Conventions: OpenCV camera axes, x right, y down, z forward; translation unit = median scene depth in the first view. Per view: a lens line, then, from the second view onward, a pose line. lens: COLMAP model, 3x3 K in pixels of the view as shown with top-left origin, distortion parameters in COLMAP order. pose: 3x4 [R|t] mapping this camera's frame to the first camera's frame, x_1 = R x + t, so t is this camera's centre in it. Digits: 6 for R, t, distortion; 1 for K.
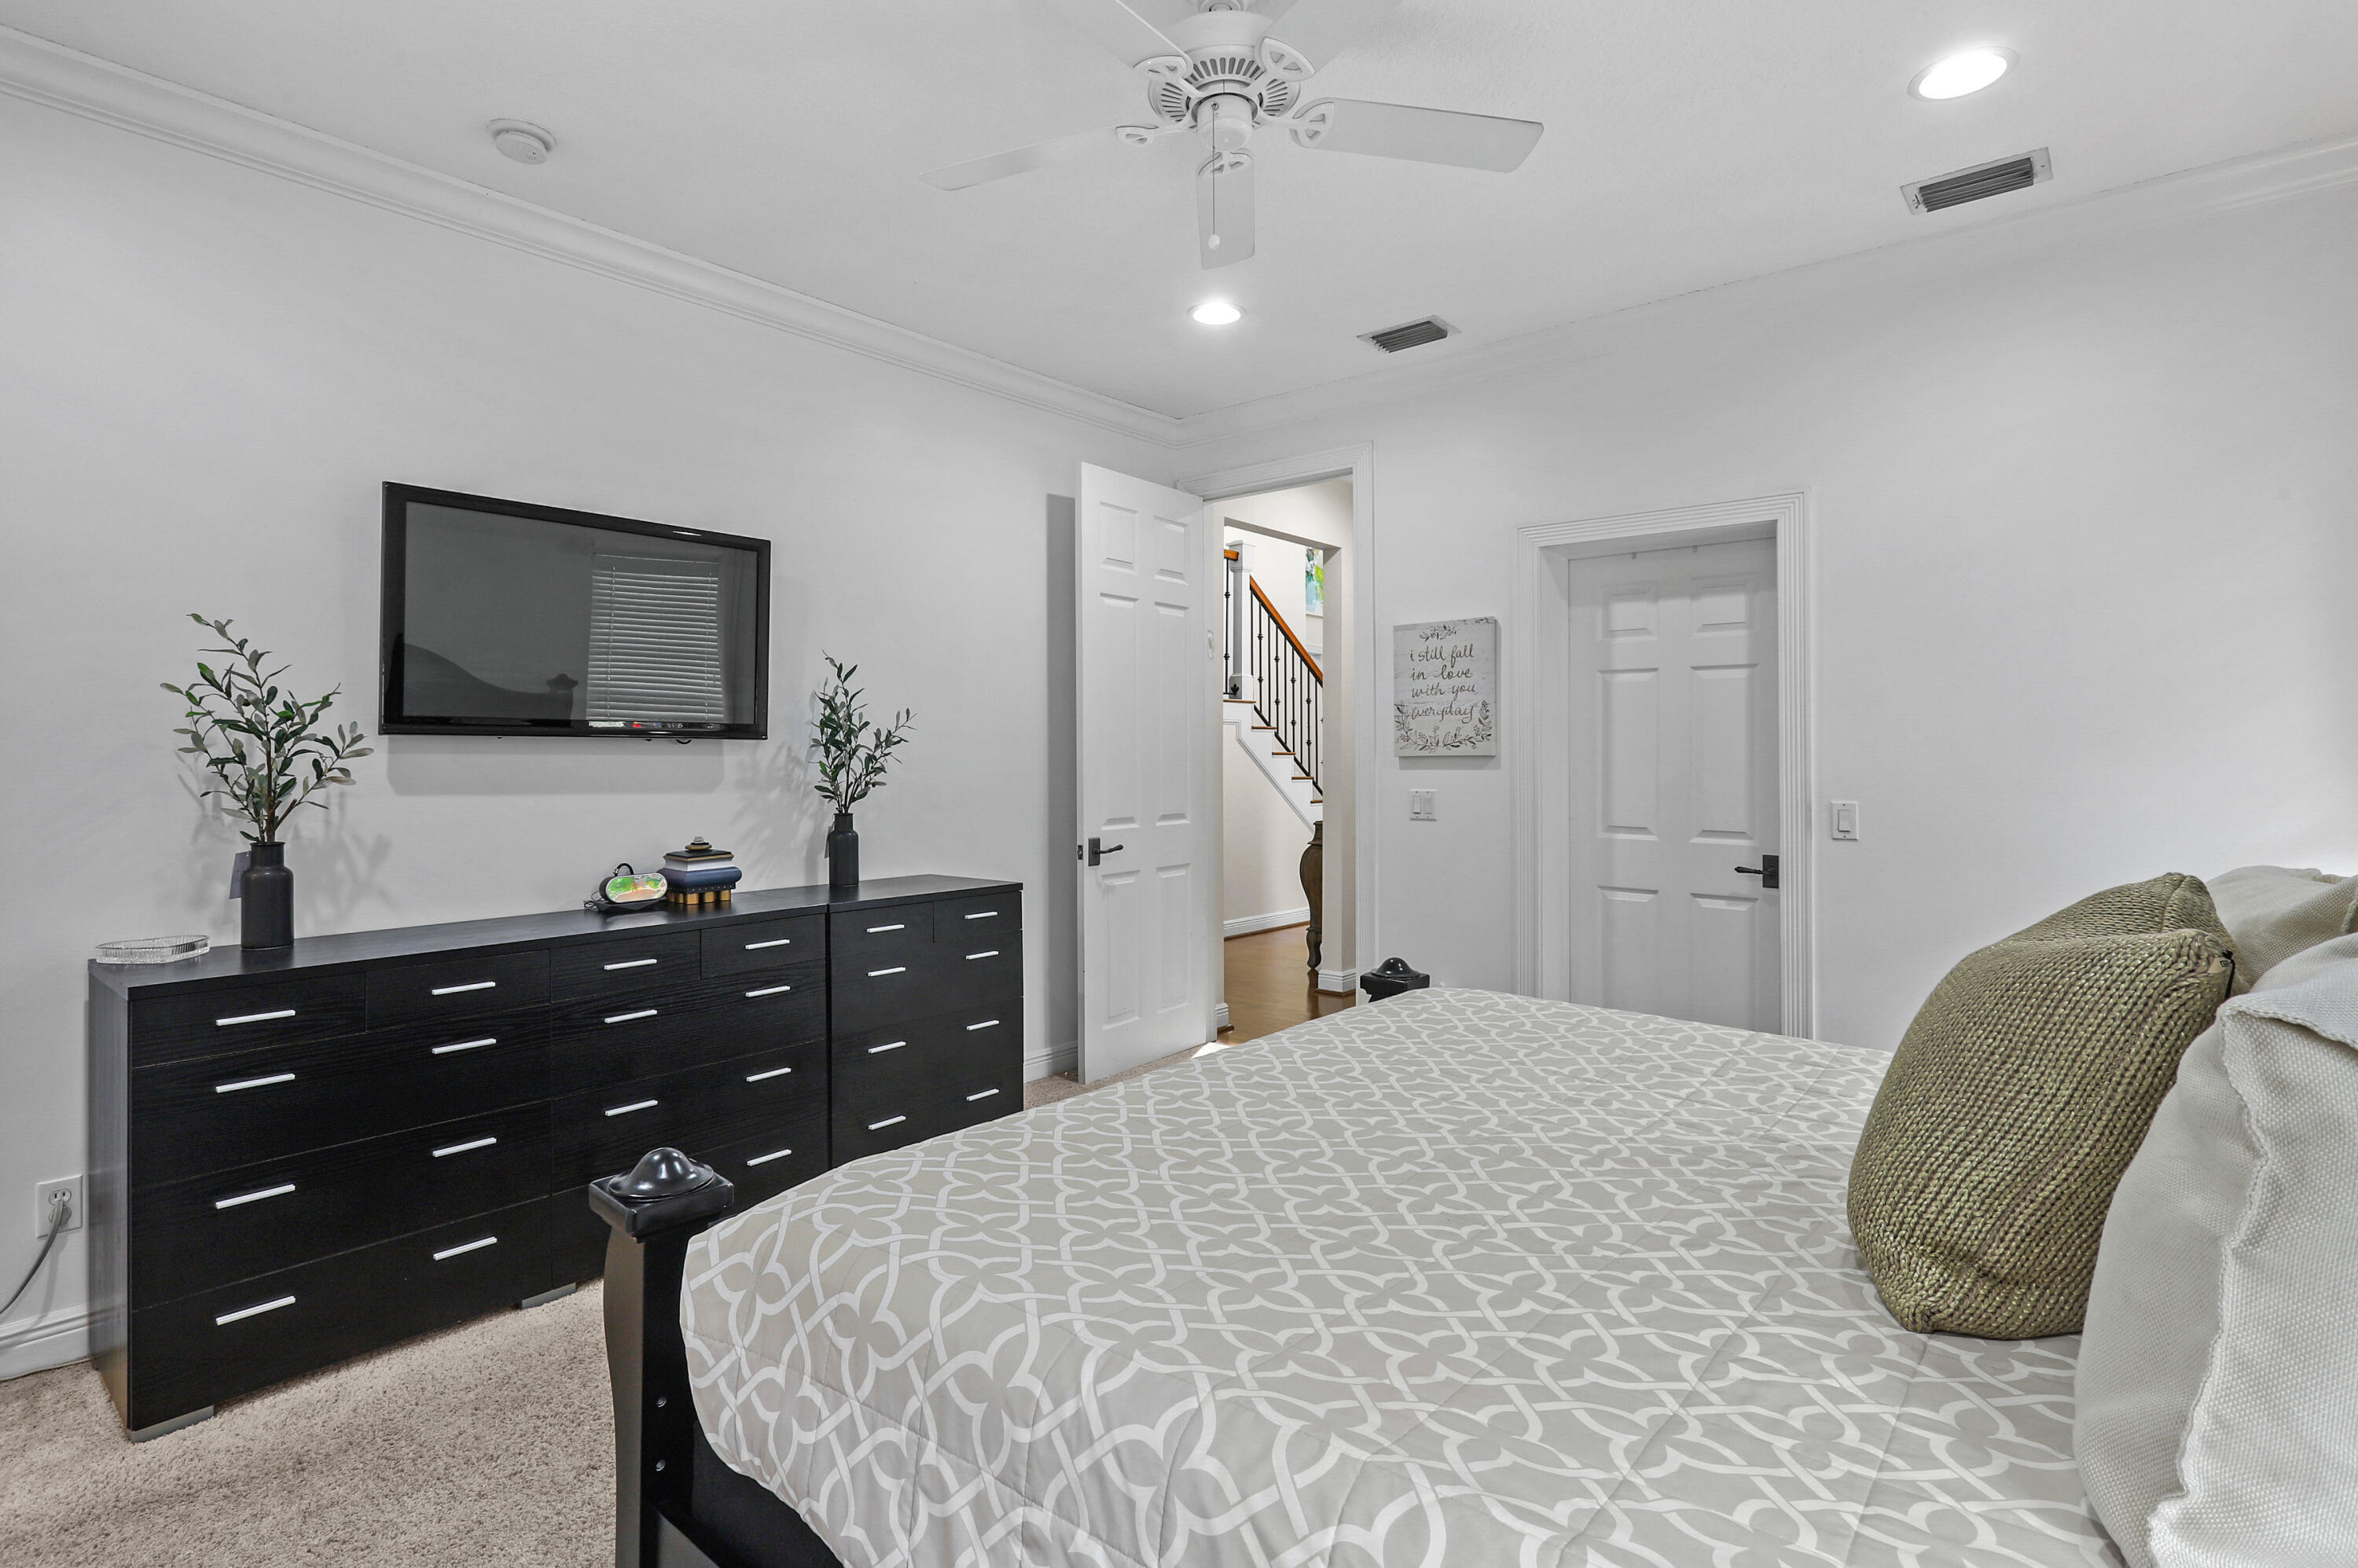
lens RADIAL K [[1135.6, 0, 1184.4], [0, 1135.6, 762.3], [0, 0, 1]] dist [0.001761, 0.000976]
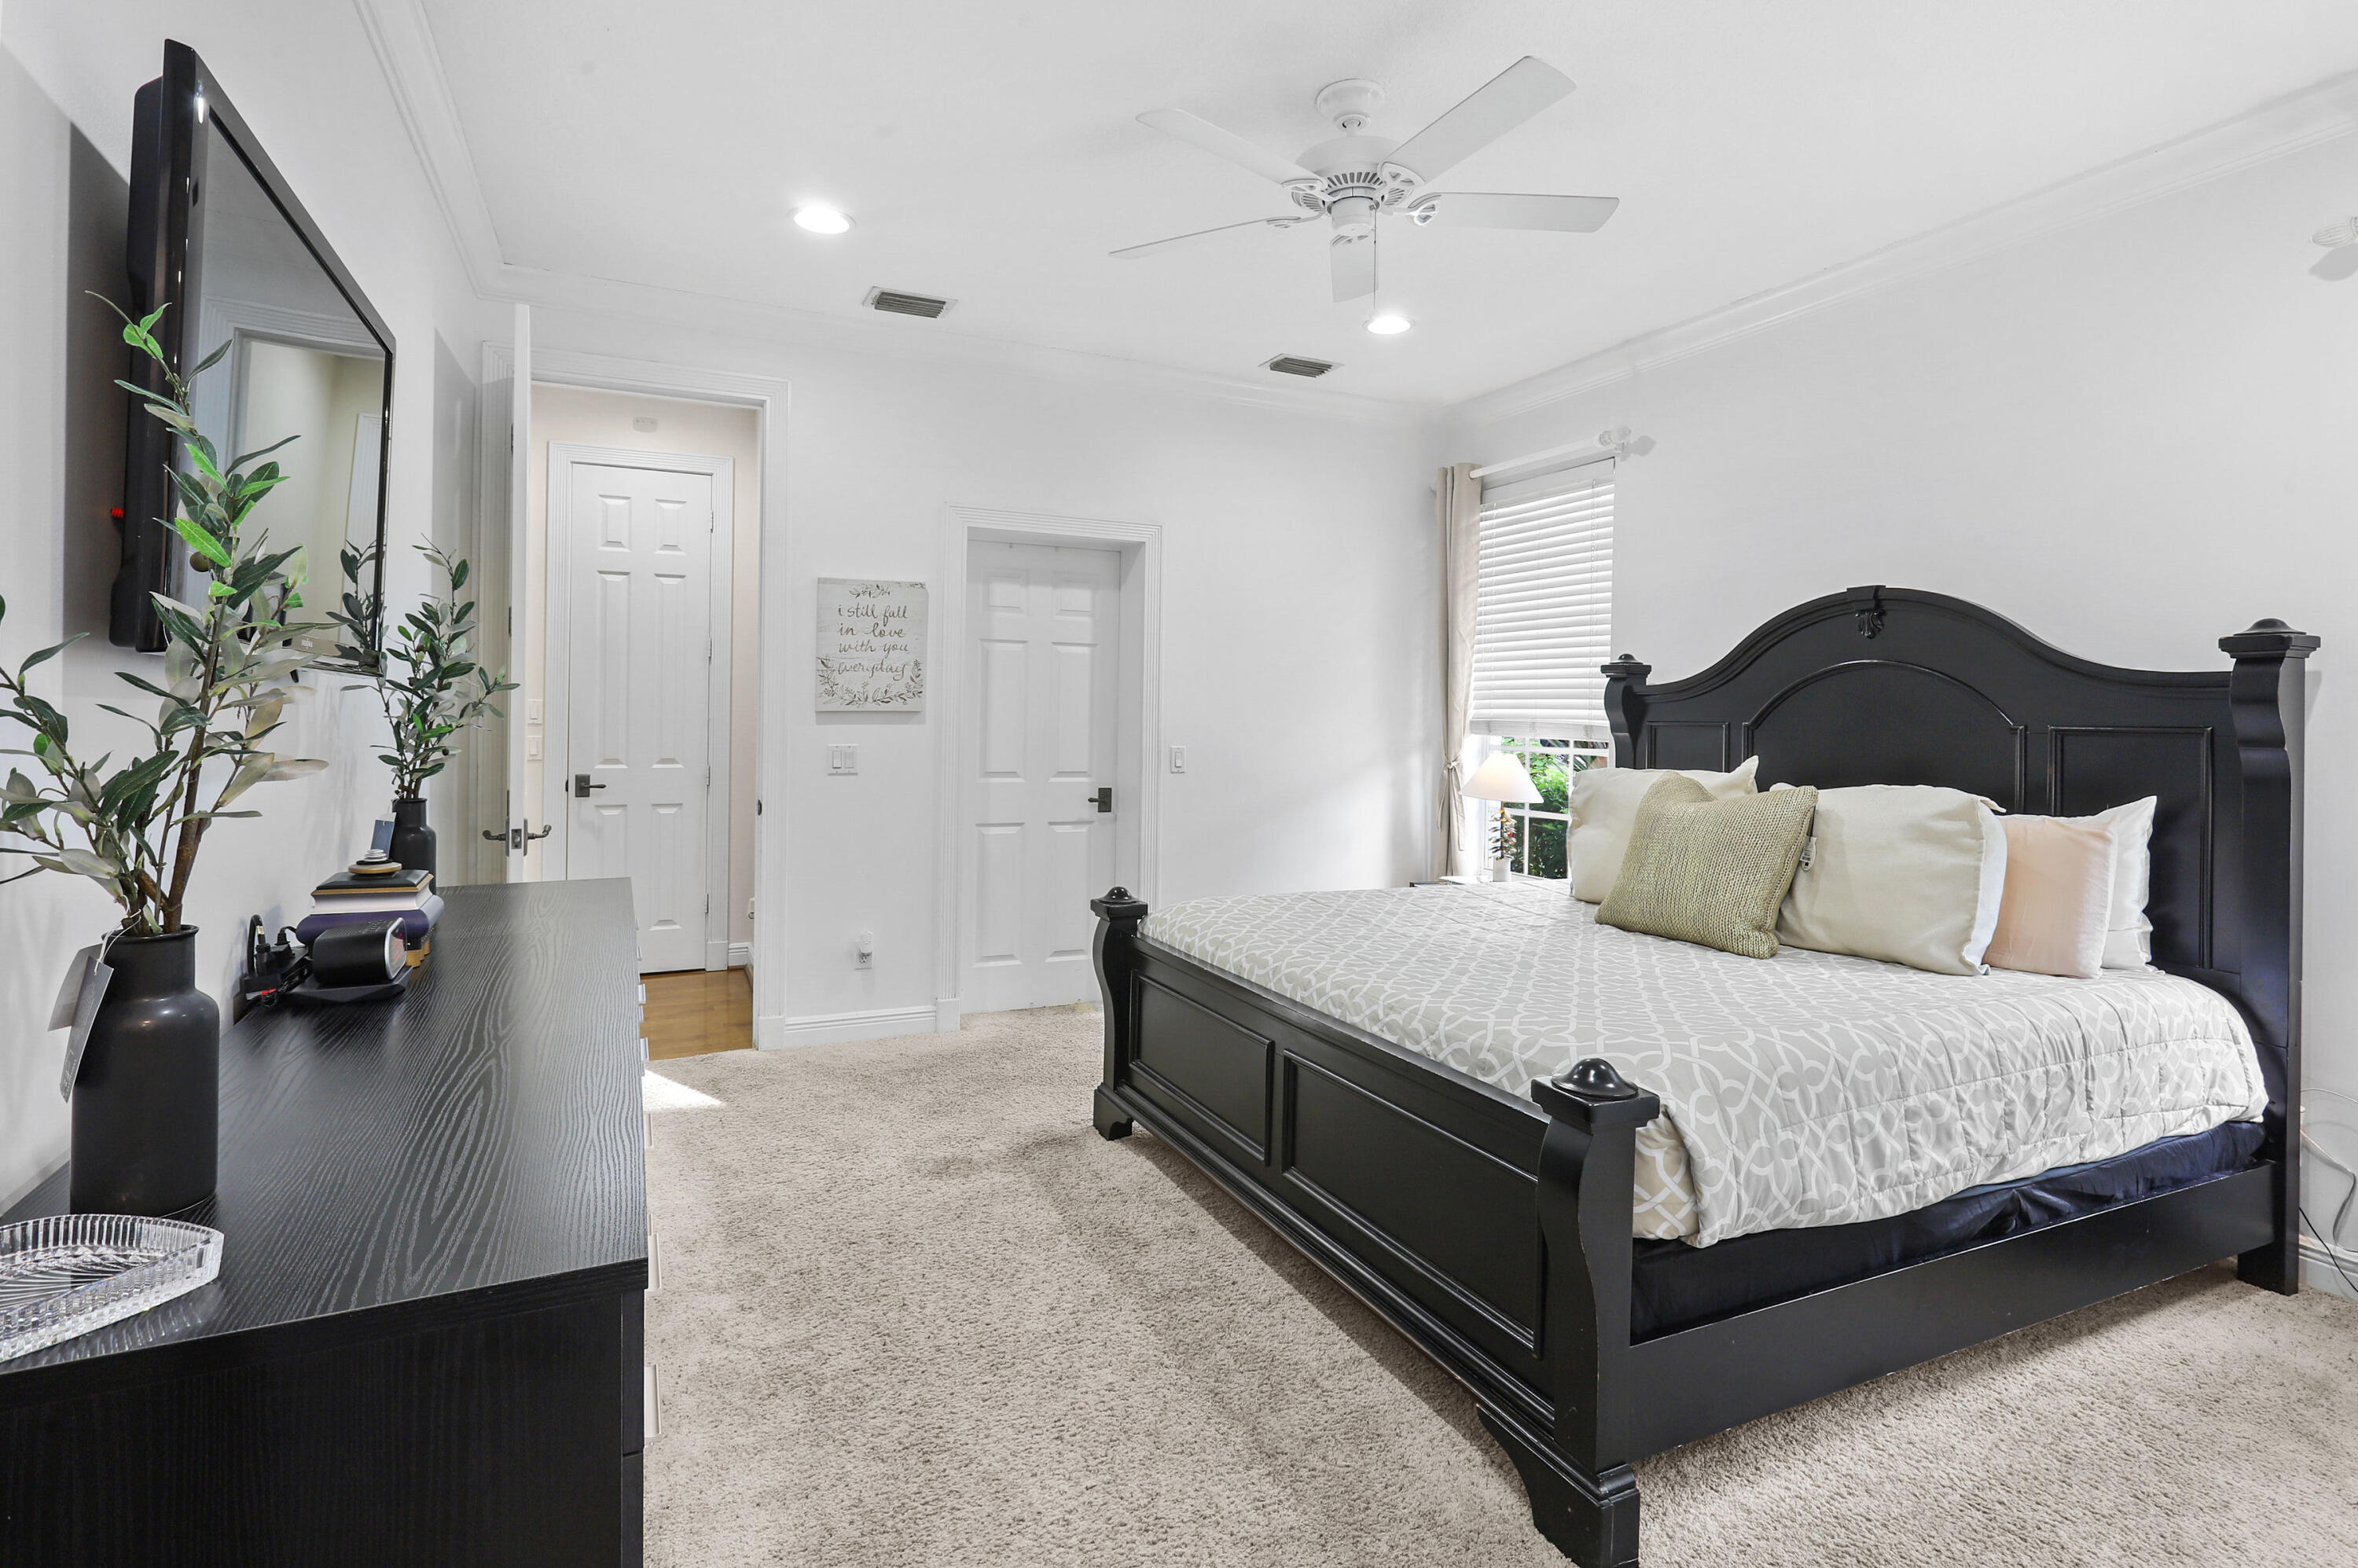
lens RADIAL K [[1135.6, 0, 1185.2], [0, 1135.6, 723.8], [0, 0, 1]] dist [0.001761, 0.000976]
pose [[0.428988, -0.002958, 0.903306, -0.597012], [-0.005559, 0.999967, 0.005914, -0.001857], [-0.903293, -0.007558, 0.428957, 0.312477]]
